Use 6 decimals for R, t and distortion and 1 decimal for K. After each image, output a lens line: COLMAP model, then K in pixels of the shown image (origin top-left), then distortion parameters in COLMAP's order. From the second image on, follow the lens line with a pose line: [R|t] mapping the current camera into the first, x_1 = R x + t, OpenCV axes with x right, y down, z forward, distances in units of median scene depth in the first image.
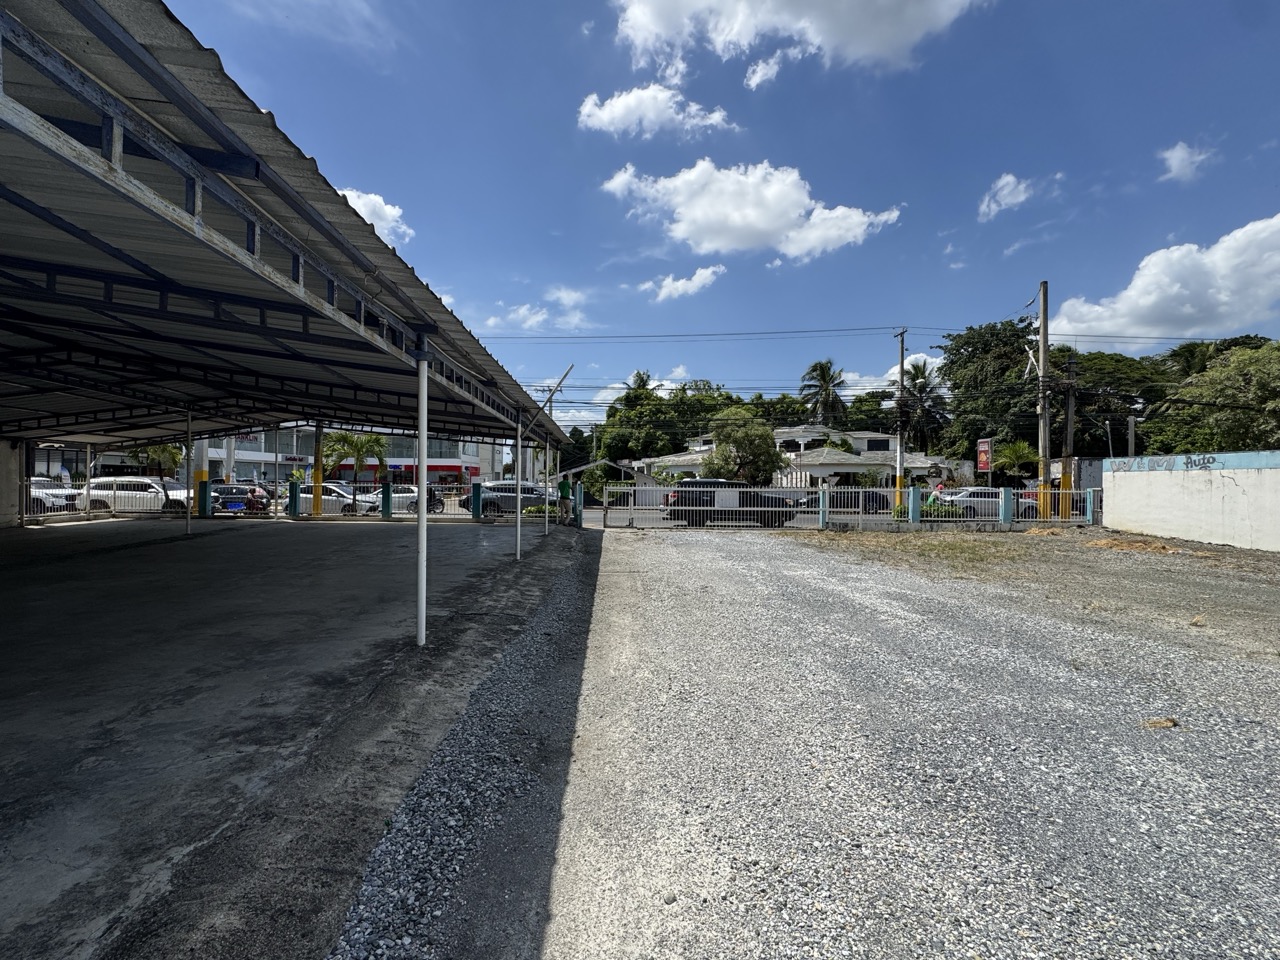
lens RADIAL K [[560.4, 0, 640.0], [0, 560.4, 480.0], [0, 0, 1]] dist [-0.030635, -0.000030]
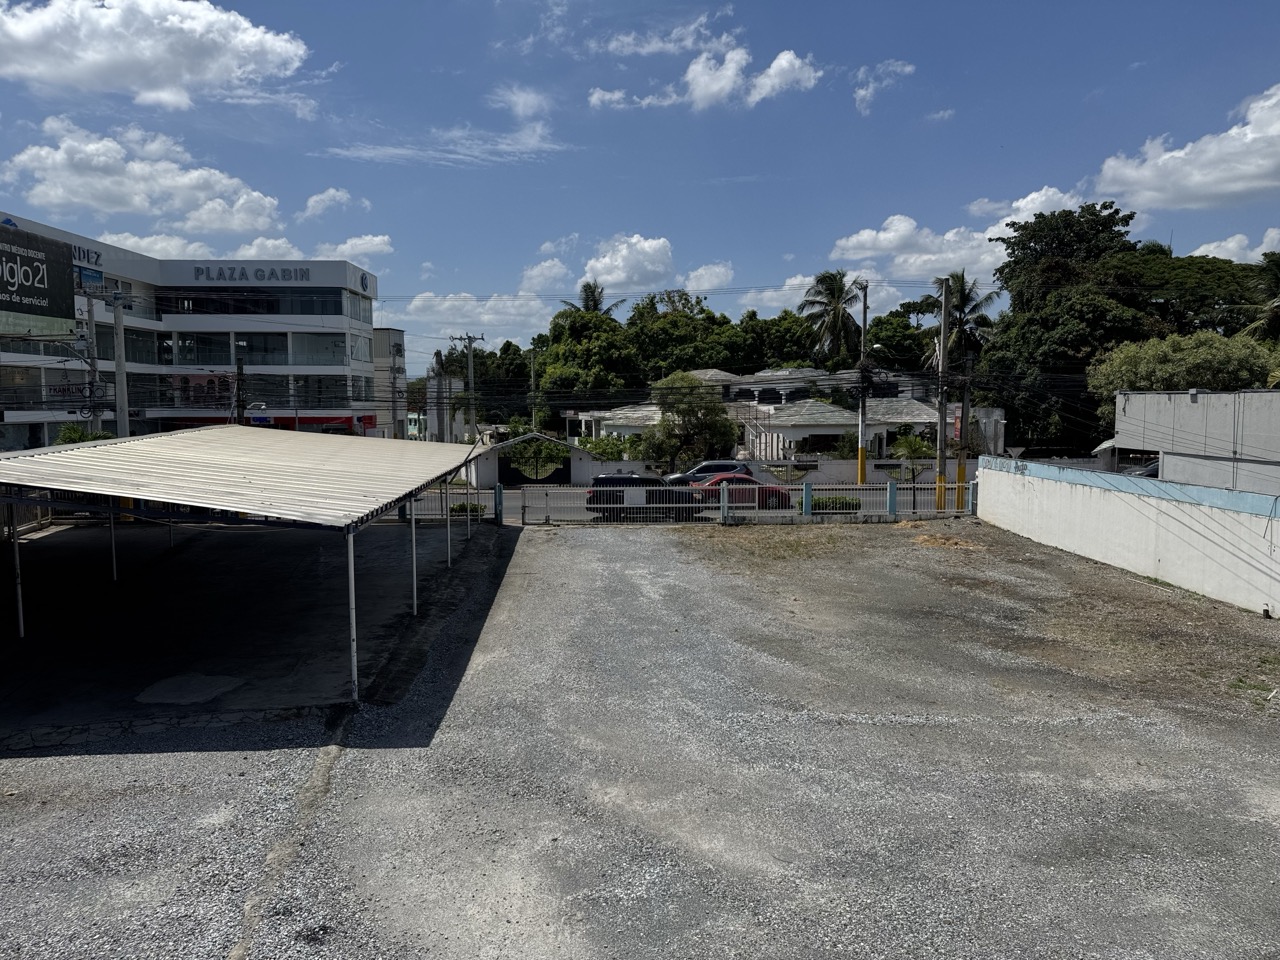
lens RADIAL K [[882.9, 0, 644.5], [0, 882.9, 488.1], [0, 0, 1]] dist [0.043354, -0.069649]
pose [[0.999427, -0.020222, 0.027142, 0.047773], [0.017377, 0.994712, 0.101222, -0.058598], [-0.029046, -0.100693, 0.994493, -0.264130]]
